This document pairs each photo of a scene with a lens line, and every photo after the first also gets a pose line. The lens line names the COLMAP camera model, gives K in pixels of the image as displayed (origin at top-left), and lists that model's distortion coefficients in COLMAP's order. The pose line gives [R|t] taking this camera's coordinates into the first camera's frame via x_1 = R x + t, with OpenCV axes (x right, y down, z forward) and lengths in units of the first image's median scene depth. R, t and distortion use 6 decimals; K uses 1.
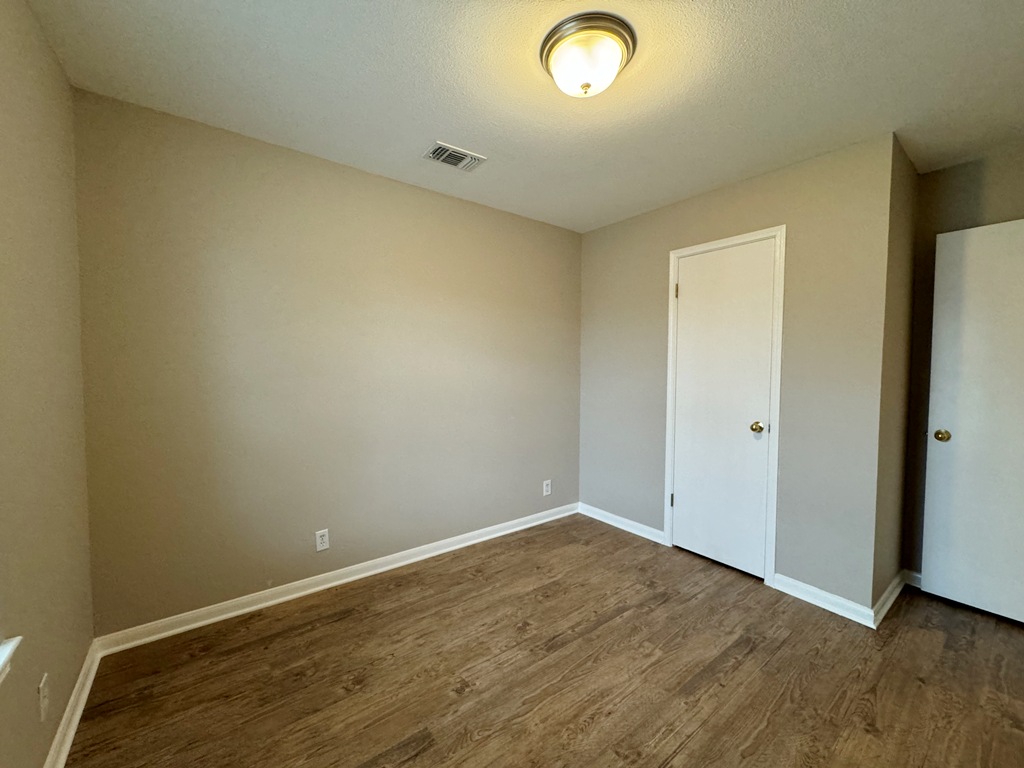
lens RADIAL K [[409.8, 0, 512.3], [0, 409.8, 383.2], [0, 0, 1]] dist [-0.001480, 0.000055]
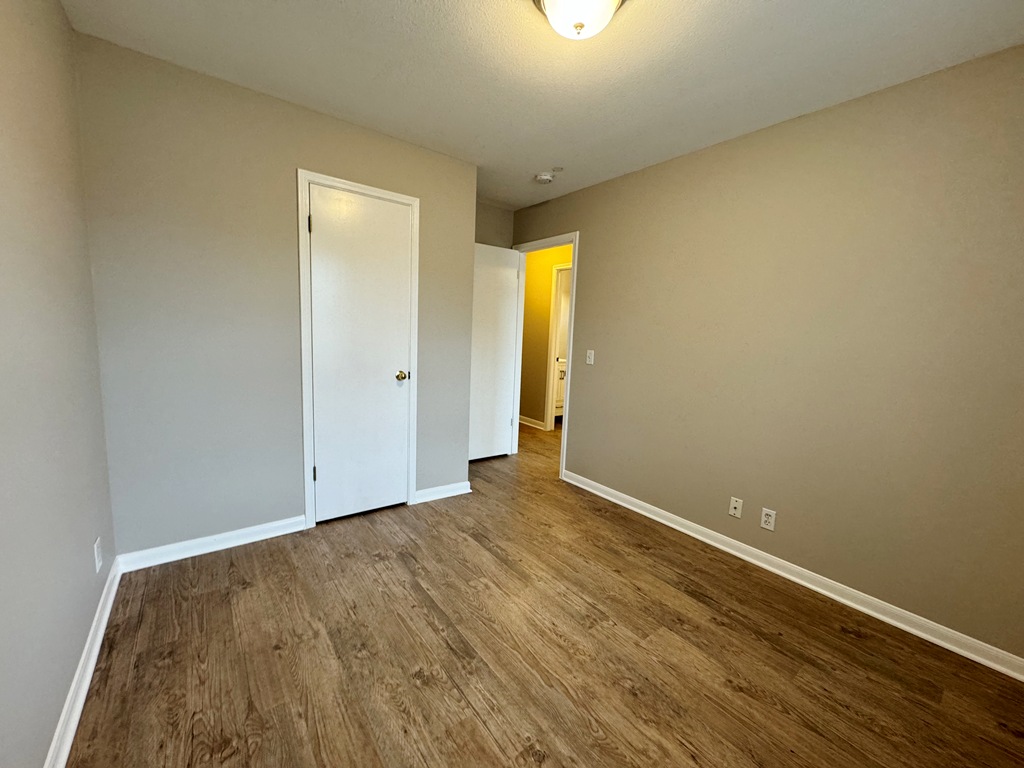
lens RADIAL K [[409.8, 0, 511.5], [0, 409.8, 380.8], [0, 0, 1]] dist [-0.001480, 0.000055]
pose [[0.005081, -0.126916, 0.991900, -0.614376], [-0.000480, 0.991913, 0.126920, -0.025035], [-0.999987, -0.001121, 0.004979, 0.817998]]
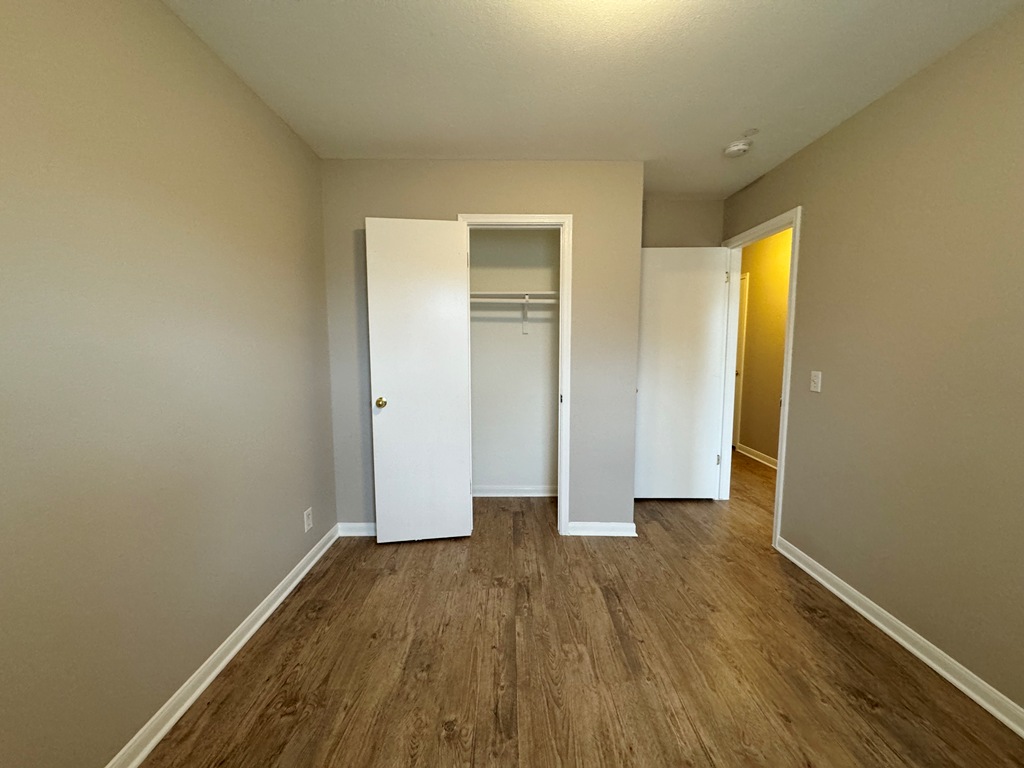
lens RADIAL K [[409.8, 0, 510.7], [0, 409.8, 380.8], [0, 0, 1]] dist [-0.001480, 0.000055]
pose [[0.603780, -0.081821, 0.792941, -0.391381], [0.038553, 0.996552, 0.073475, -0.027716], [-0.796218, -0.013792, 0.604852, 0.506520]]
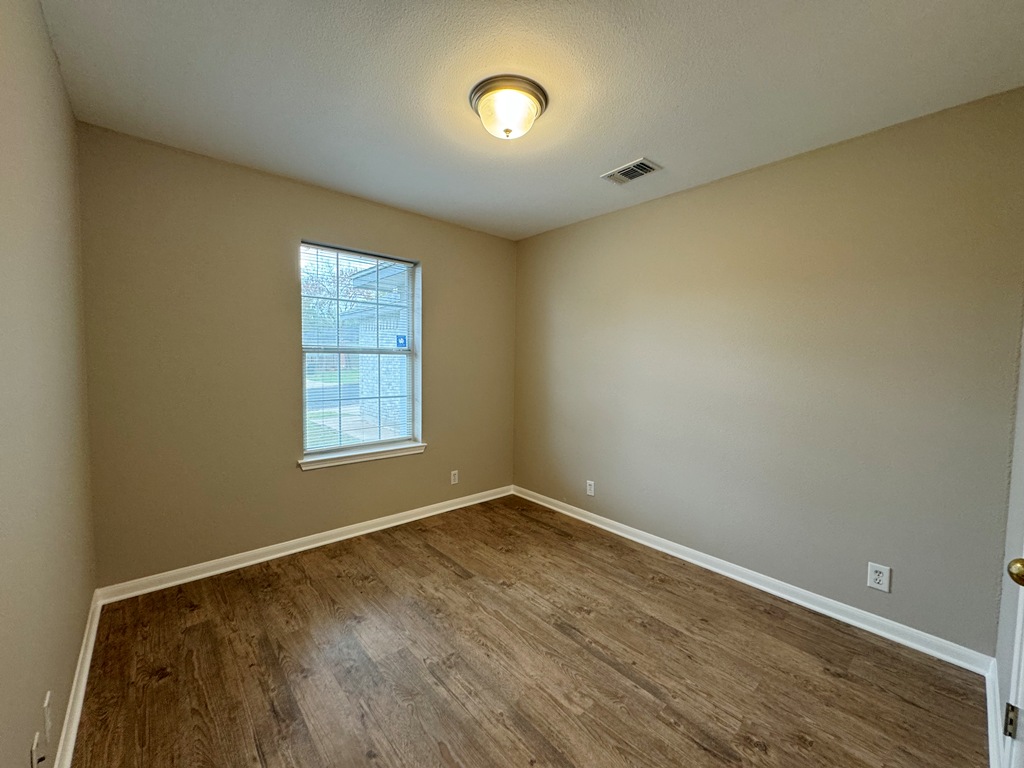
lens RADIAL K [[409.8, 0, 513.1], [0, 409.8, 382.0], [0, 0, 1]] dist [-0.001480, 0.000055]
pose [[0.071005, 0.046056, -0.996412, 1.014668], [-0.059849, 0.997330, 0.041834, -0.025629], [0.995679, 0.056664, 0.073572, 0.689304]]
